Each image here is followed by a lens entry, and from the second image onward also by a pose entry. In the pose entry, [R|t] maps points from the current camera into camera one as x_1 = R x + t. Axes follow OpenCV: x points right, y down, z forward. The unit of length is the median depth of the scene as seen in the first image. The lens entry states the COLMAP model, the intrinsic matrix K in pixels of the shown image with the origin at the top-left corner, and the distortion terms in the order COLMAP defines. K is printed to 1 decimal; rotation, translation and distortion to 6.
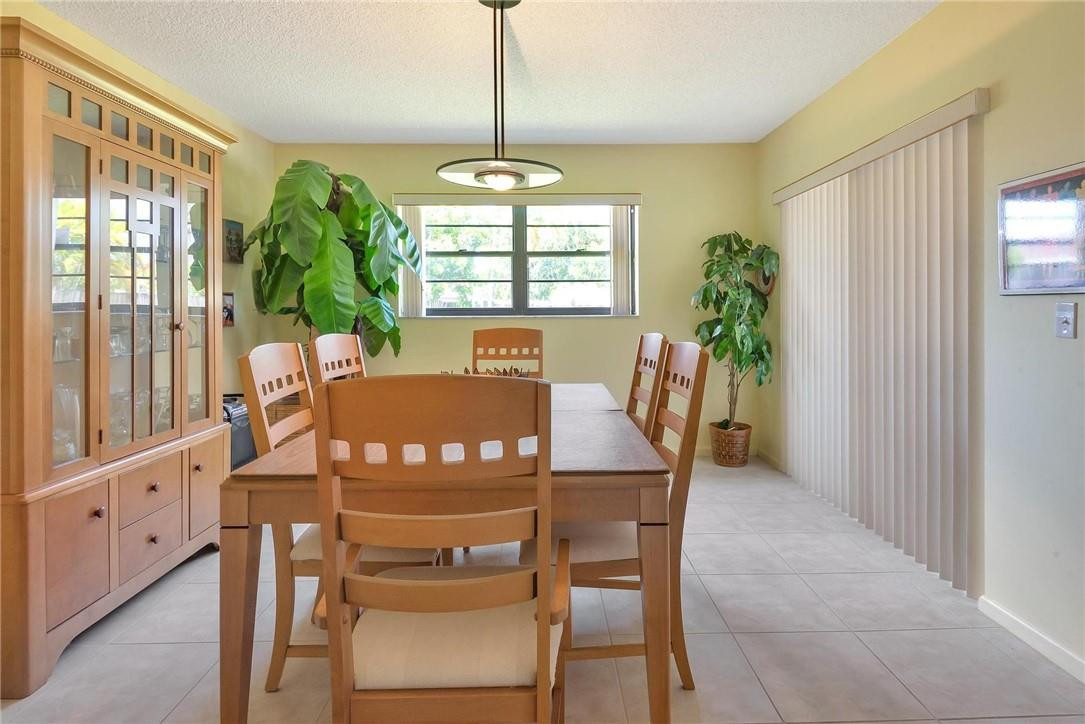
lens RADIAL K [[520.3, 0, 556.1], [0, 520.3, 316.3], [0, 0, 1]] dist [0.015251, -0.000405]
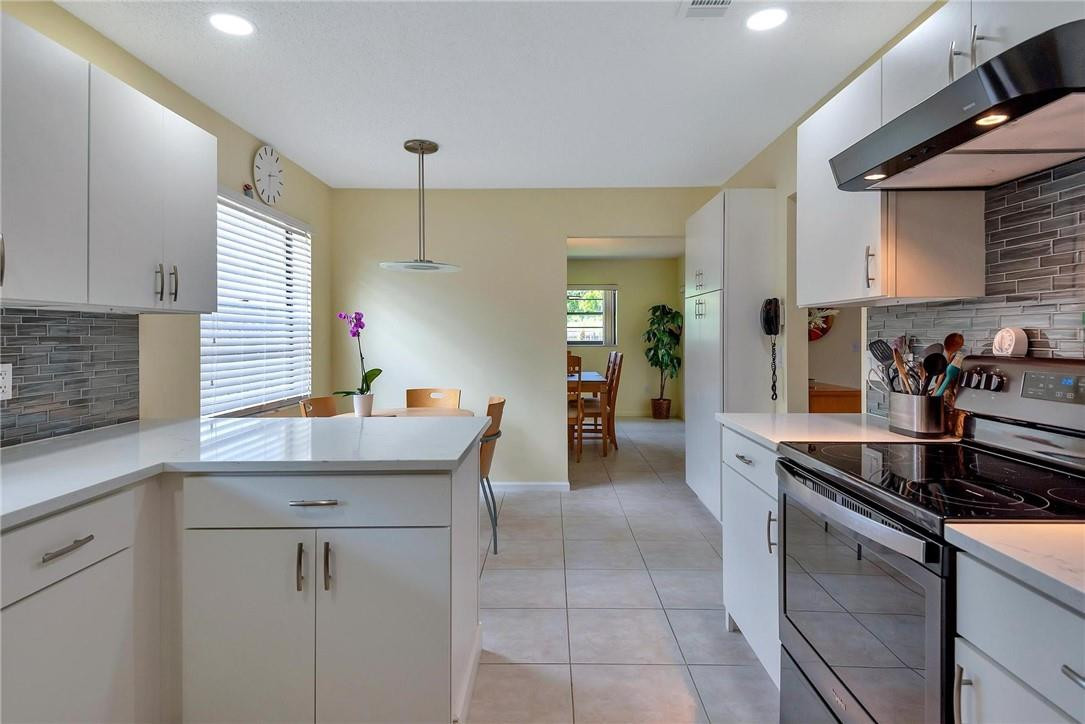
lens RADIAL K [[575.9, 0, 550.4], [0, 575.9, 333.7], [0, 0, 1]] dist [0.023060, -0.000495]
pose [[0.999741, 0.007016, -0.021652, -0.050604], [-0.007449, 0.999772, -0.019998, 0.001308], [0.021507, 0.020154, 0.999566, -1.267553]]
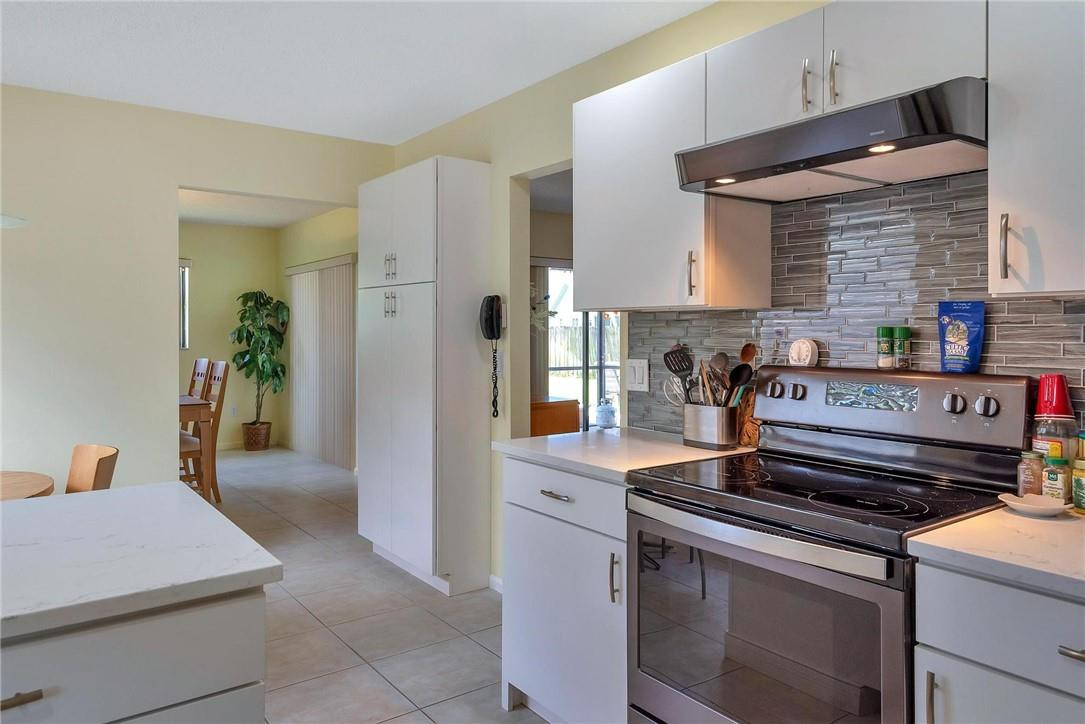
lens RADIAL K [[743.5, 0, 536.6], [0, 743.5, 330.2], [0, 0, 1]] dist [0.039272, -0.001269]
pose [[0.814305, 0.007987, 0.580382, -0.248777], [0.002559, 0.999846, -0.017350, -0.012873], [-0.580431, 0.015613, 0.814160, -1.174516]]
